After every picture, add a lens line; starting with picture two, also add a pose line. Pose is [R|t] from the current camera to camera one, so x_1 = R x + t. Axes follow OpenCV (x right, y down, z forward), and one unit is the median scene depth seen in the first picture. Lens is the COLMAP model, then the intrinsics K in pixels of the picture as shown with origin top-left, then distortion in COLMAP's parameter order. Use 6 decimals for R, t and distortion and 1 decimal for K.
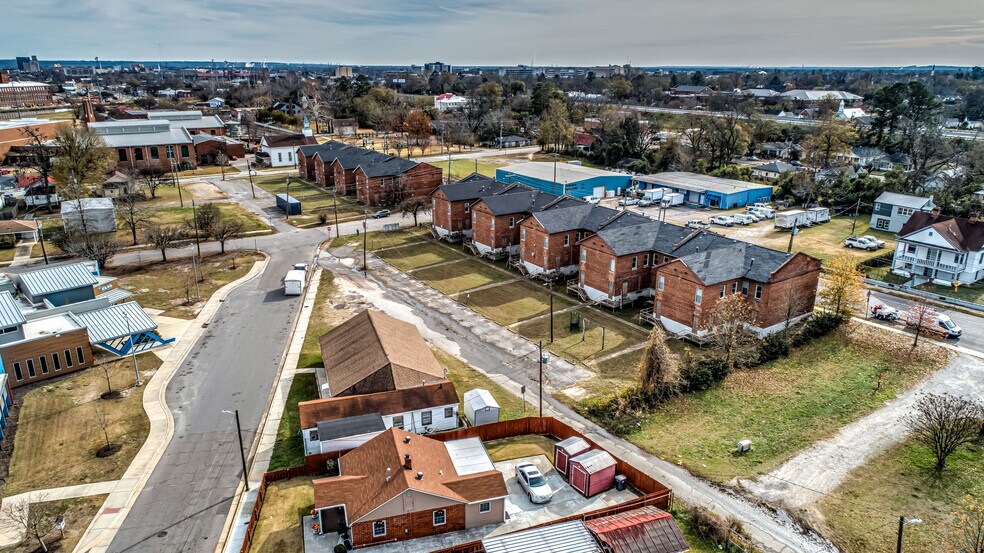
lens RADIAL K [[660.5, 0, 491.2], [0, 660.5, 266.7], [0, 0, 1]] dist [-0.005900, 0.002564]
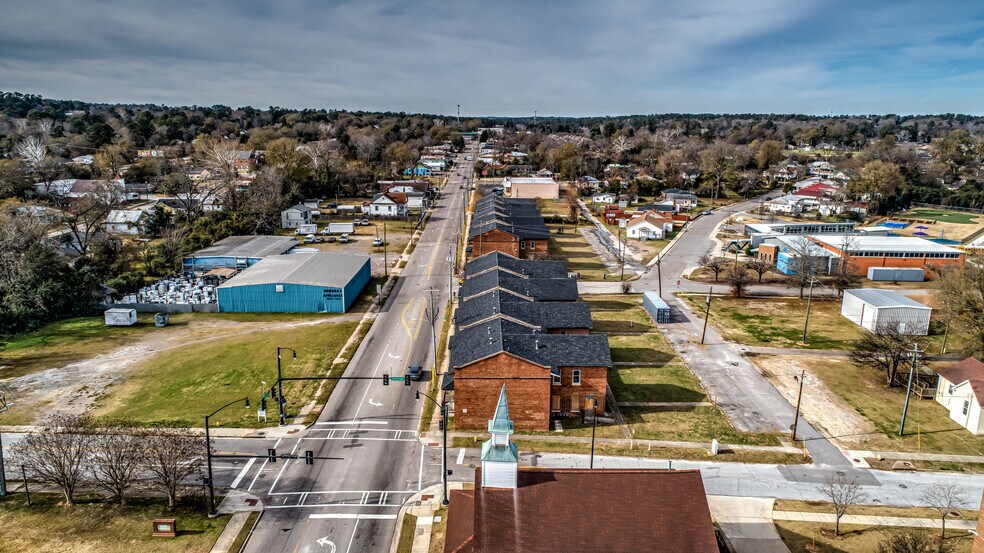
lens RADIAL K [[660.5, 0, 488.7], [0, 660.5, 269.0], [0, 0, 1]] dist [-0.005900, 0.002564]
pose [[-0.829808, -0.132416, 0.542111, -0.818911], [0.154463, 0.878987, 0.451136, -0.763823], [-0.536246, 0.458092, -0.708937, 2.389295]]
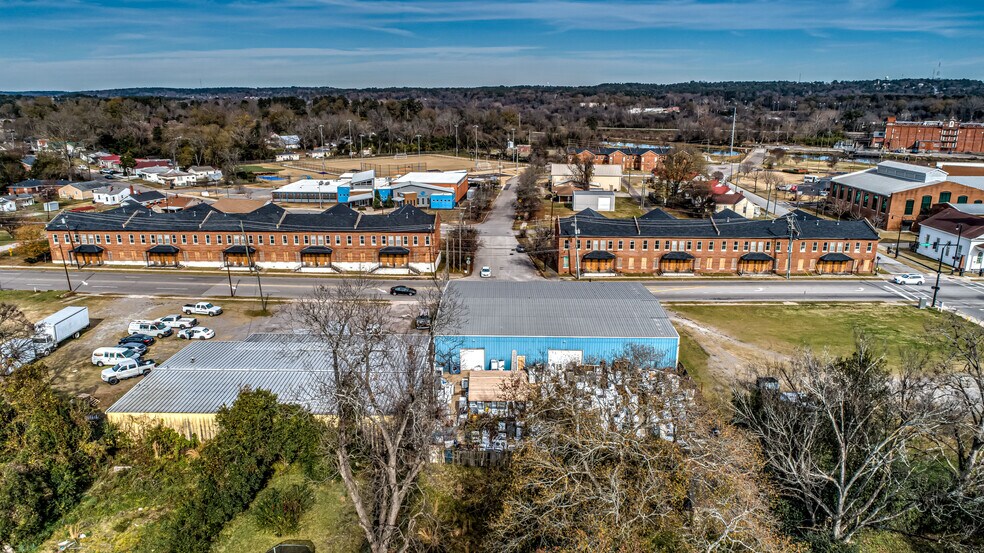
lens RADIAL K [[660.5, 0, 490.6], [0, 660.5, 282.2], [0, 0, 1]] dist [-0.005900, 0.002564]
pose [[-0.578692, 0.218635, -0.785693, 0.887300], [-0.242307, 0.873798, 0.421620, -0.605178], [0.778718, 0.434368, -0.452684, 1.987713]]
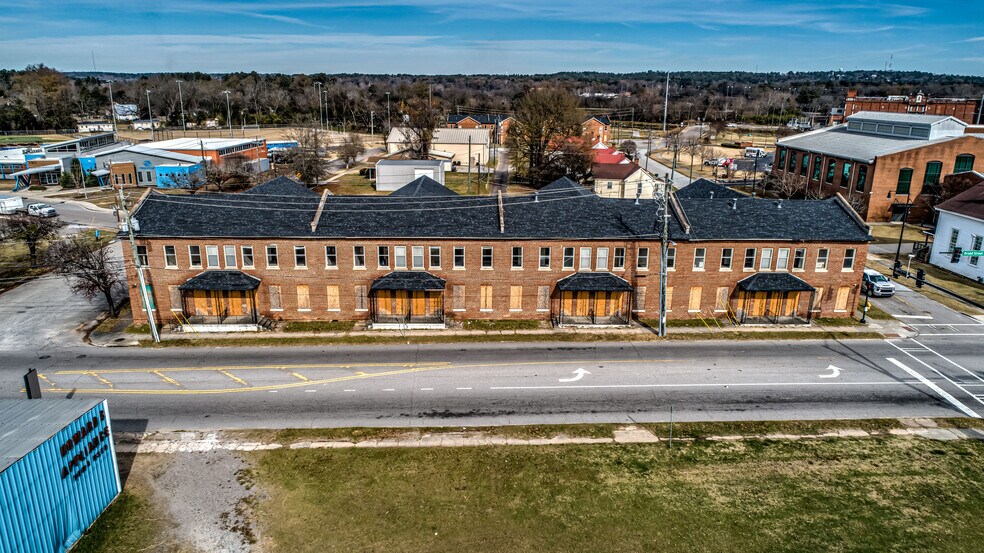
lens RADIAL K [[660.5, 0, 495.8], [0, 660.5, 276.0], [0, 0, 1]] dist [-0.005900, 0.002564]
pose [[-0.529958, 0.223996, -0.817906, 0.140293], [-0.261690, 0.874217, 0.408979, -0.456983], [0.806637, 0.430780, -0.404681, 1.947117]]
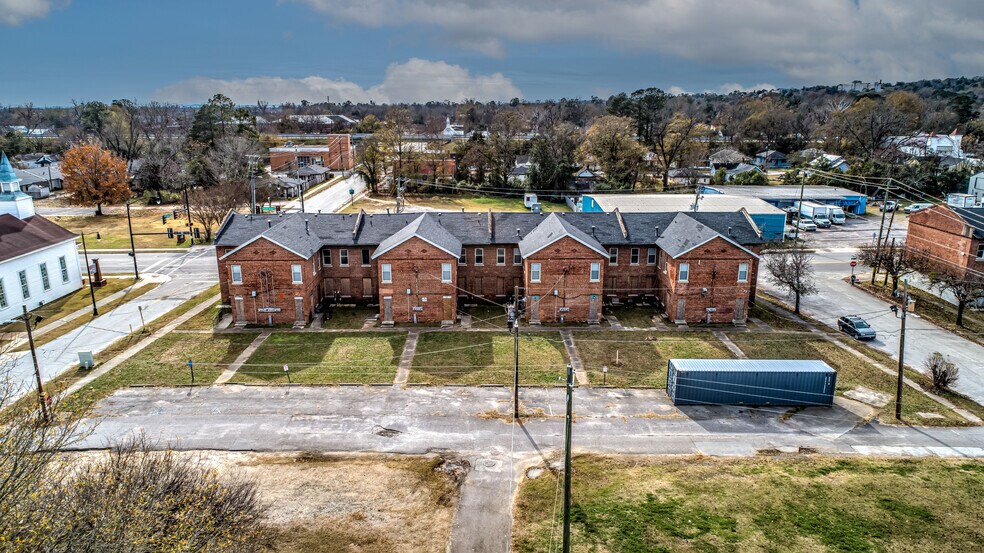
lens RADIAL K [[660.5, 0, 492.1], [0, 660.5, 281.3], [0, 0, 1]] dist [-0.005900, 0.002564]
pose [[0.546509, -0.217841, 0.808625, -0.898877], [0.247078, 0.964536, 0.092856, -0.292757], [-0.800176, 0.149047, 0.580951, 1.308164]]
